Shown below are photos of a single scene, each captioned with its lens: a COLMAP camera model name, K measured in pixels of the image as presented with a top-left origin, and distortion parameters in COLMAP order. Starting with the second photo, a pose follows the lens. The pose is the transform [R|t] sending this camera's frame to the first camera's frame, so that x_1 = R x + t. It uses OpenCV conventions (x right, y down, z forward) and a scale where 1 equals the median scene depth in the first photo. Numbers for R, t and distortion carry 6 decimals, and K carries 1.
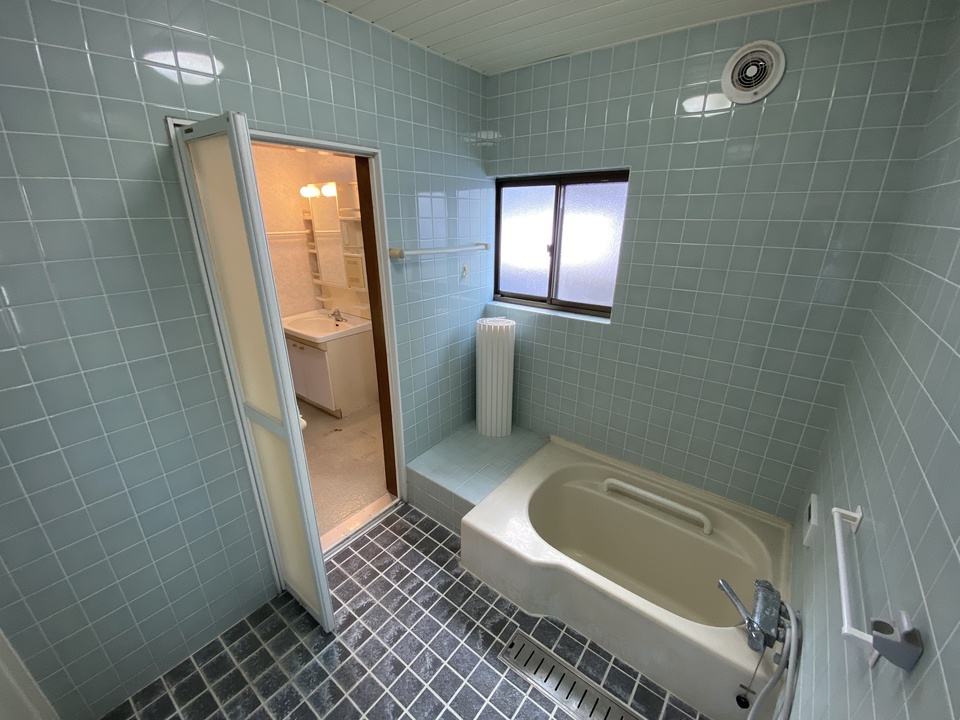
lens RADIAL K [[389.4, 0, 478.0], [0, 389.4, 361.9], [0, 0, 1]] dist [0.026618, -0.023102]
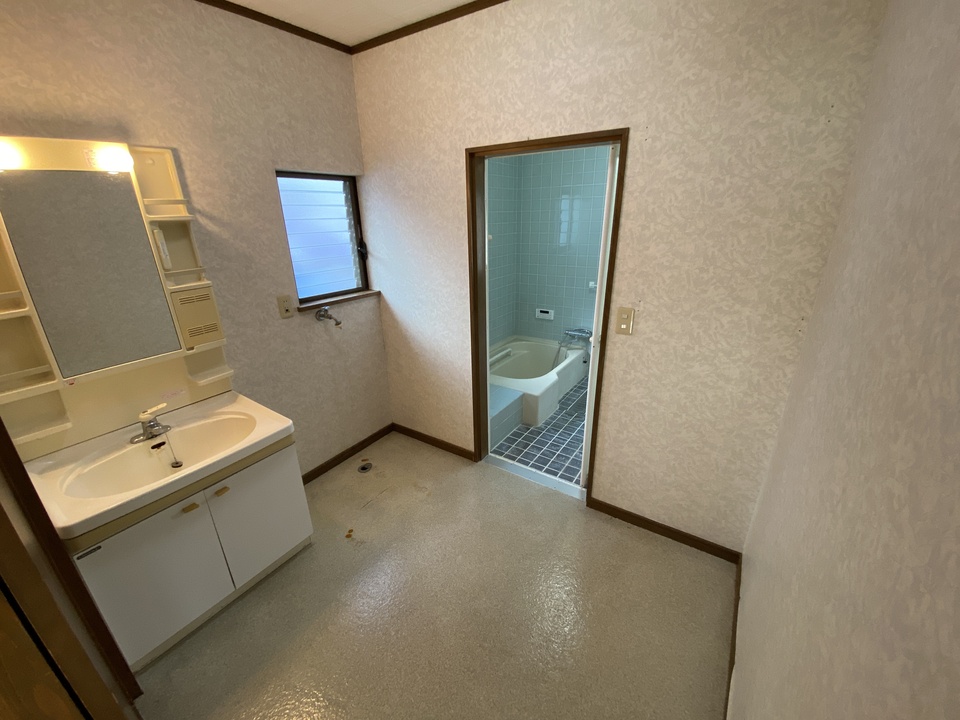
lens RADIAL K [[389.4, 0, 478.0], [0, 389.4, 361.9], [0, 0, 1]] dist [0.026618, -0.023102]
pose [[-0.077789, -0.350788, 0.933218, -1.433670], [0.367320, 0.860122, 0.353930, -0.371465], [-0.926836, 0.370322, 0.061943, 1.034812]]
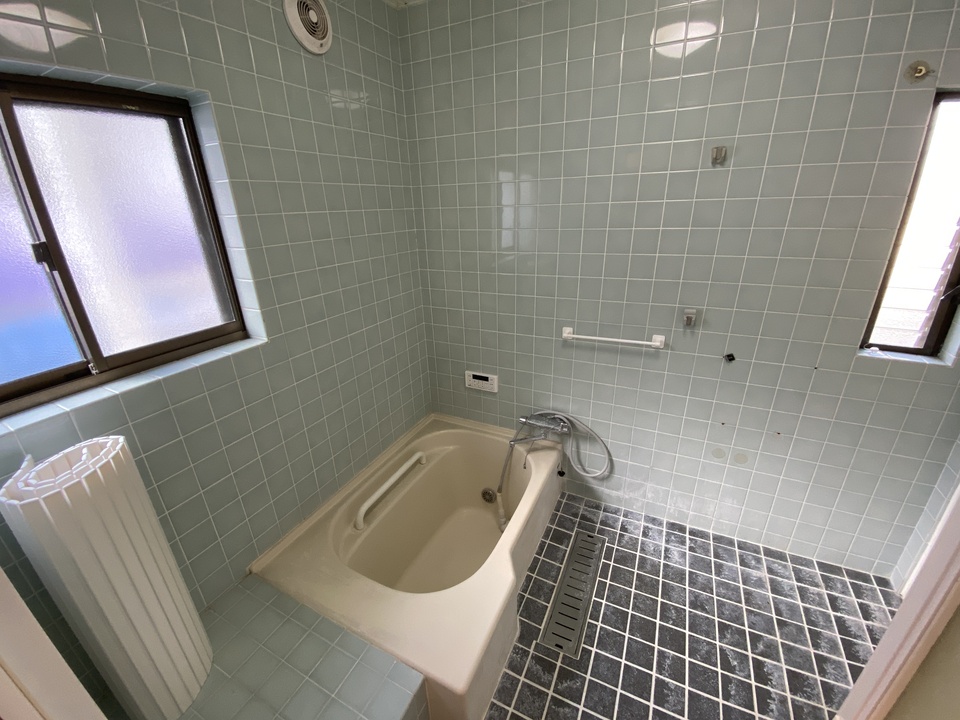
lens RADIAL K [[380.6, 0, 475.0], [0, 380.6, 360.6], [0, 0, 1]] dist [0.020313, -0.033275]
pose [[-0.200696, -0.358315, 0.911774, -0.364314], [0.376040, 0.831237, 0.409437, -0.218593], [-0.904608, 0.425036, -0.032085, 0.758206]]
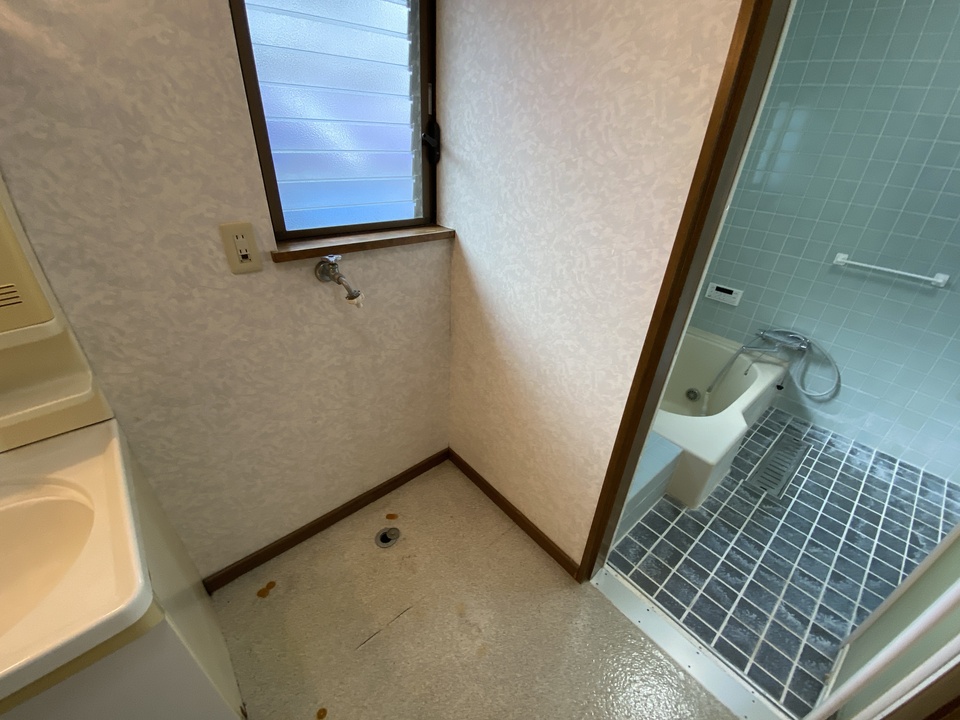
lens RADIAL K [[389.4, 0, 478.0], [0, 389.4, 361.9], [0, 0, 1]] dist [0.026618, -0.023102]
pose [[0.186484, -0.489002, 0.852116, -0.746339], [0.300869, 0.854084, 0.424287, -0.310896], [-0.935255, 0.177252, 0.306399, 1.133233]]
